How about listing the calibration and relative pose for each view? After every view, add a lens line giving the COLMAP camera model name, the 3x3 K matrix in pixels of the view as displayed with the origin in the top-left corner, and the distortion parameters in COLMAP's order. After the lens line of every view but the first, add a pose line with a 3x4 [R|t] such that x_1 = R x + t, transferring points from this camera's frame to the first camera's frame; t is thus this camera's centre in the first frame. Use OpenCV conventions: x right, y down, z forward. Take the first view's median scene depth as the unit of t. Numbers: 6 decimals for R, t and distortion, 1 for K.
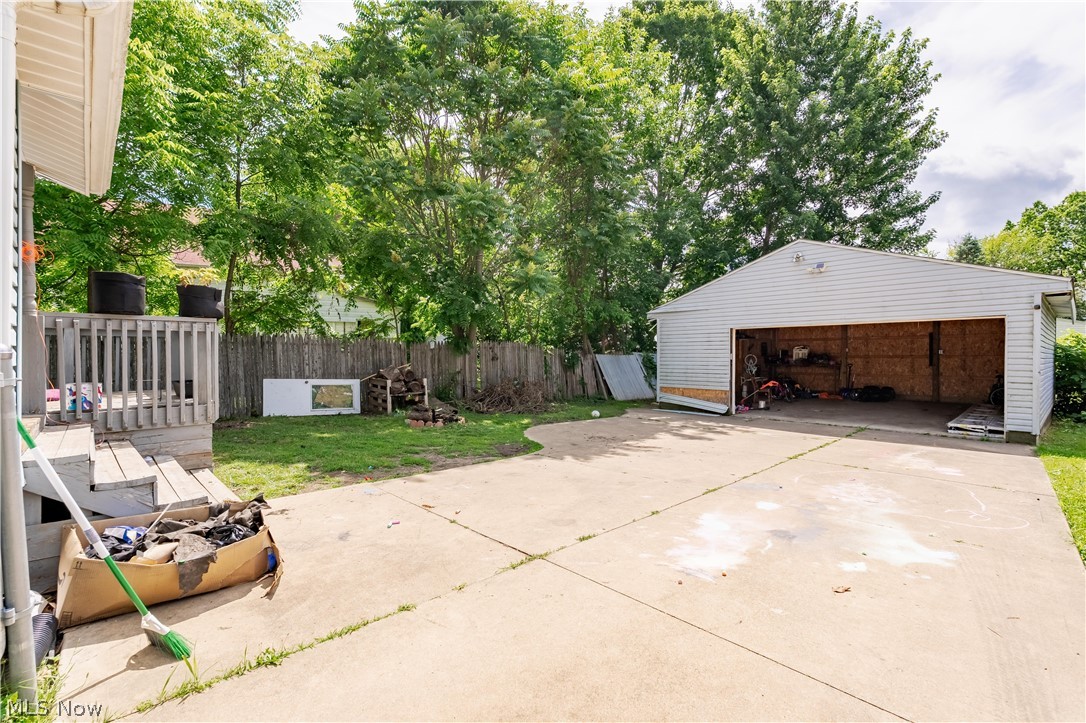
lens RADIAL K [[479.7, 0, 539.4], [0, 479.7, 360.5], [0, 0, 1]] dist [-0.001281, -0.000027]
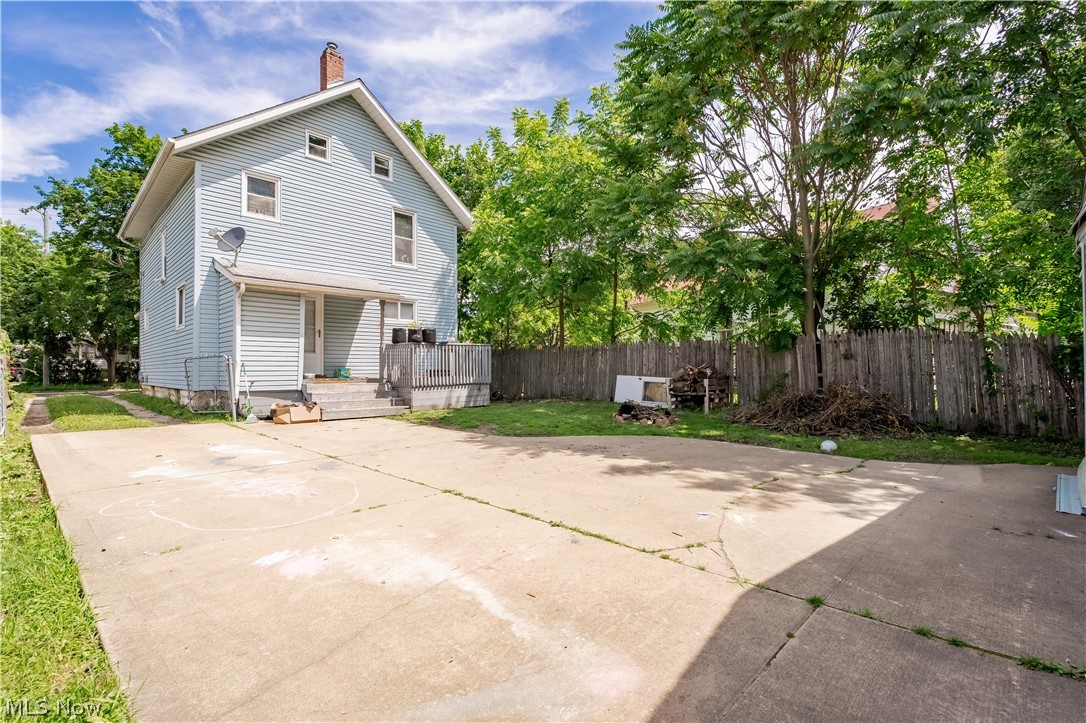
lens RADIAL K [[479.7, 0, 543.6], [0, 479.7, 362.5], [0, 0, 1]] dist [-0.001281, -0.000027]
pose [[0.038372, -0.016182, -0.999132, 0.739901], [-0.005208, 0.999852, -0.016393, 0.023651], [0.999250, 0.005833, 0.038282, 0.688260]]
